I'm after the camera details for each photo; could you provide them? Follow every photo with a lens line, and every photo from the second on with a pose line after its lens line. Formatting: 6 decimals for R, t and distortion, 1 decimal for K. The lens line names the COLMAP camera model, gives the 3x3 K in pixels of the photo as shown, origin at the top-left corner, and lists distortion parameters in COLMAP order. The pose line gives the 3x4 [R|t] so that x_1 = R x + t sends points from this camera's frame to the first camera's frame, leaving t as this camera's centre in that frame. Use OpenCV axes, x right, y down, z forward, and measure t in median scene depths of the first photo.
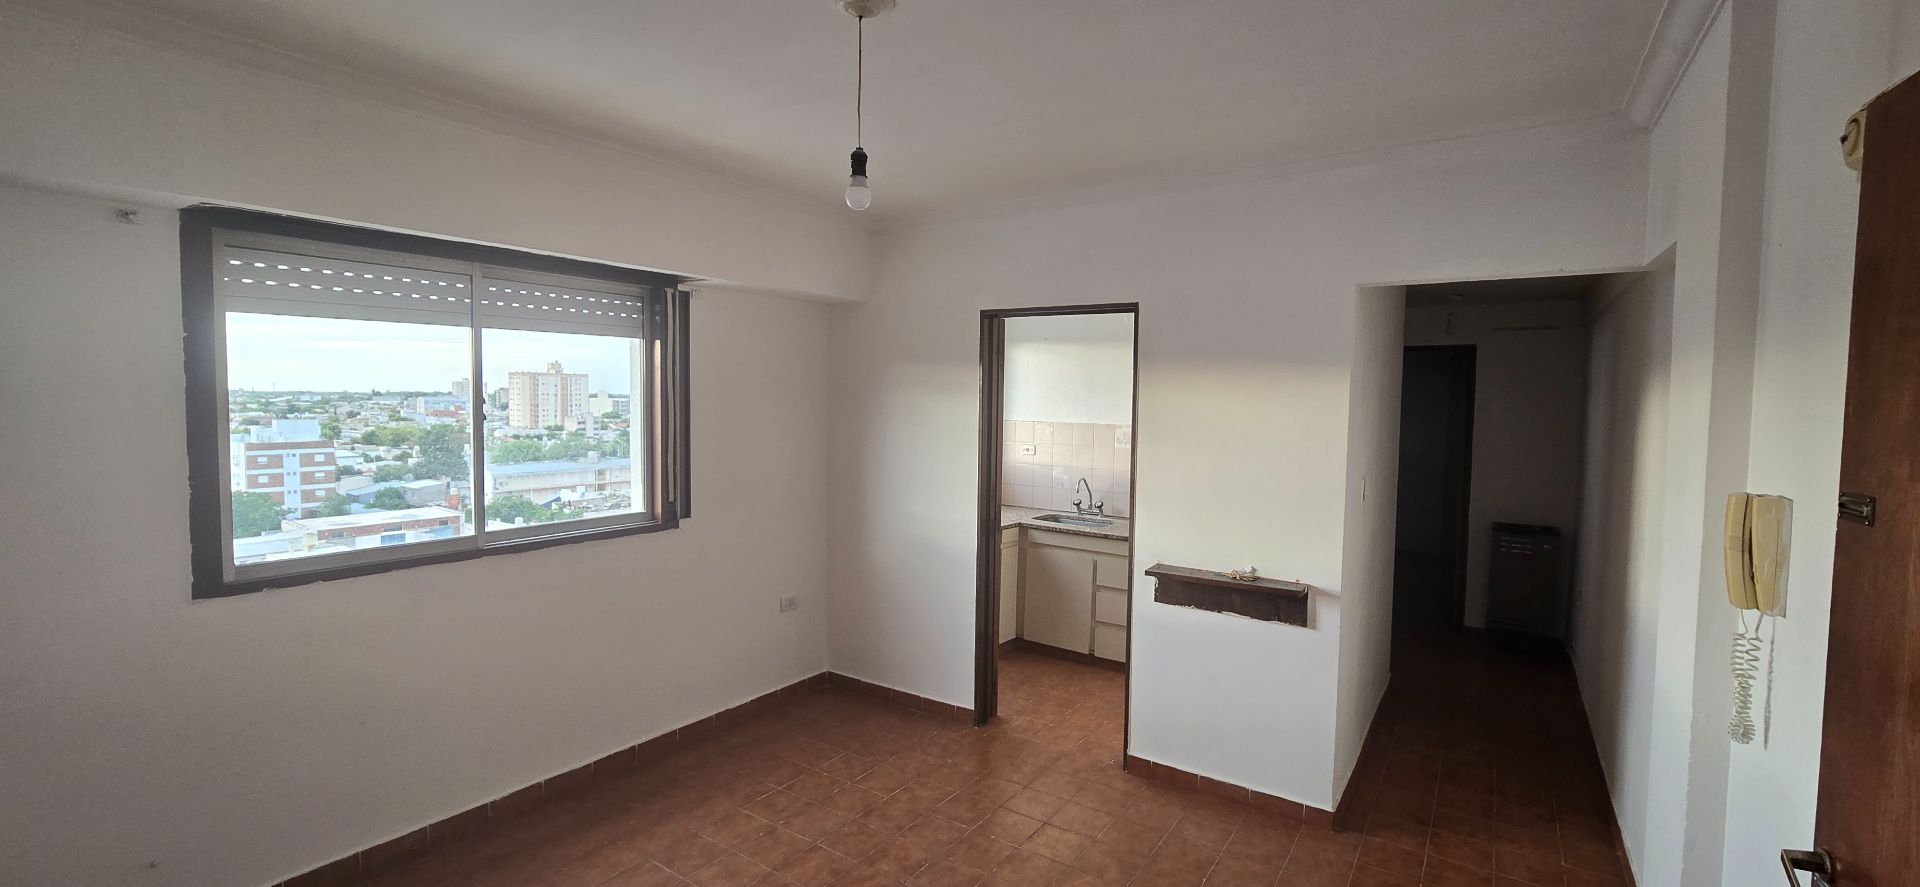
lens RADIAL K [[789.7, 0, 960.0], [0, 789.7, 443.5], [0, 0, 1]] dist [-0.001365, -0.000396]
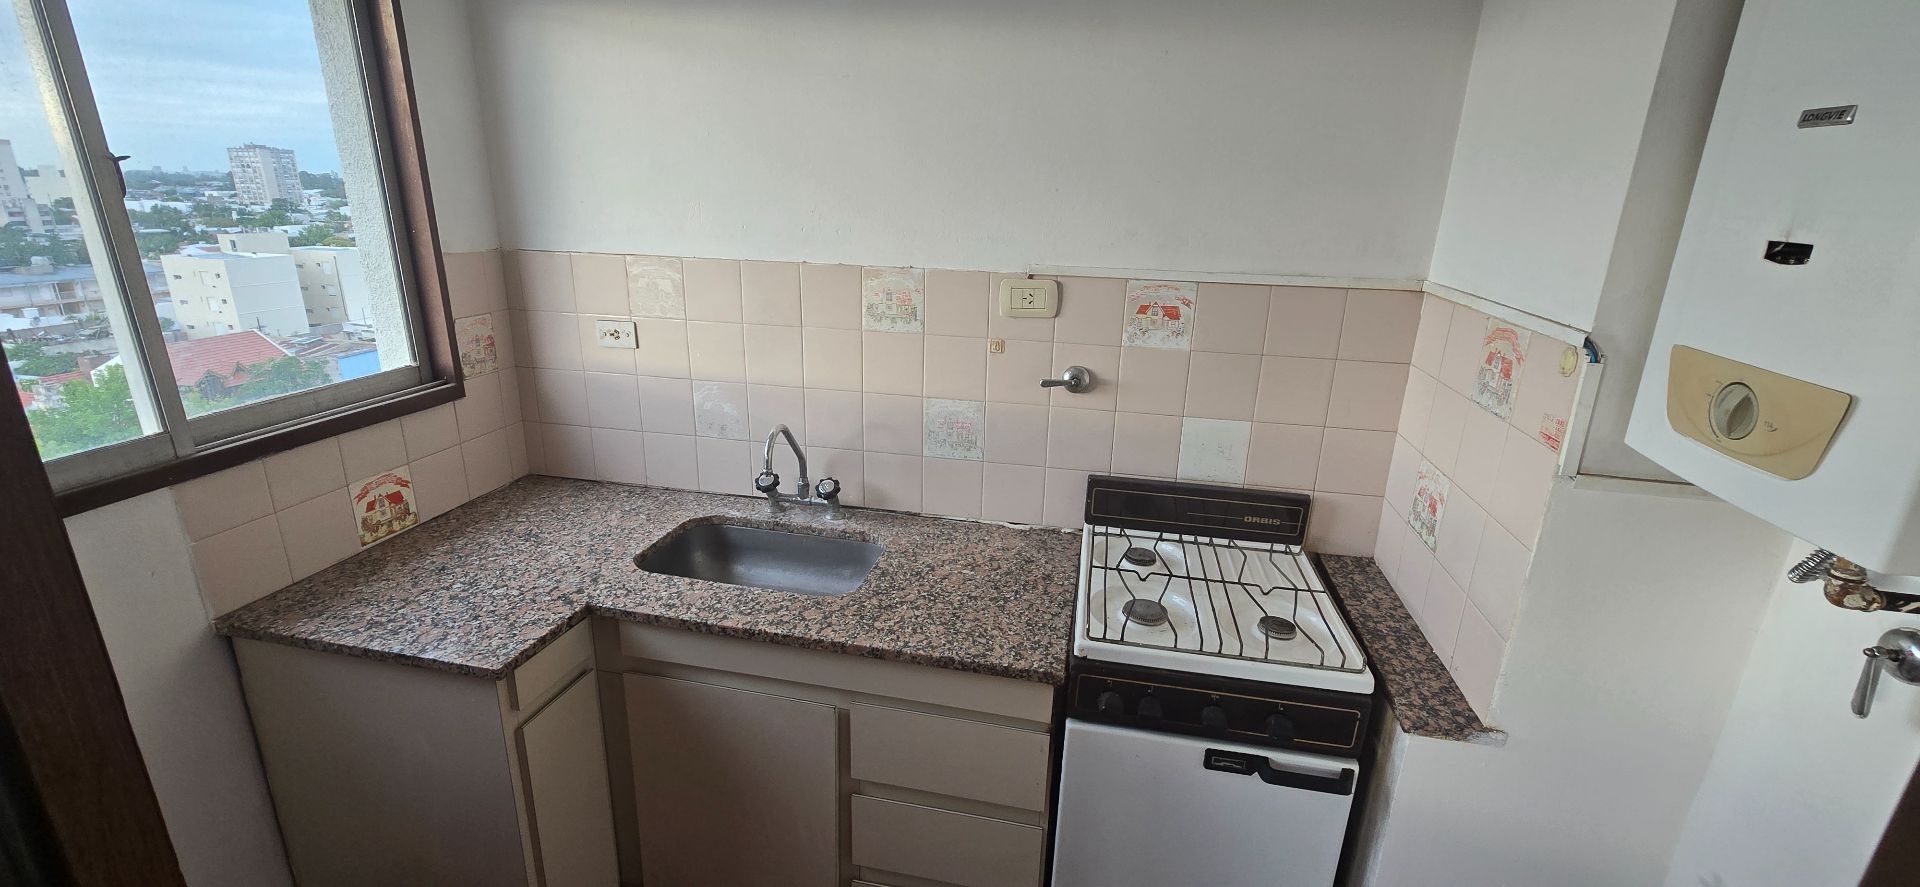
lens RADIAL K [[789.7, 0, 960.0], [0, 789.7, 443.5], [0, 0, 1]] dist [-0.001365, -0.000396]
pose [[0.919468, -0.109249, 0.377682, 0.089792], [0.009487, 0.966504, 0.256477, -0.035253], [-0.393051, -0.232239, 0.889705, 0.615153]]
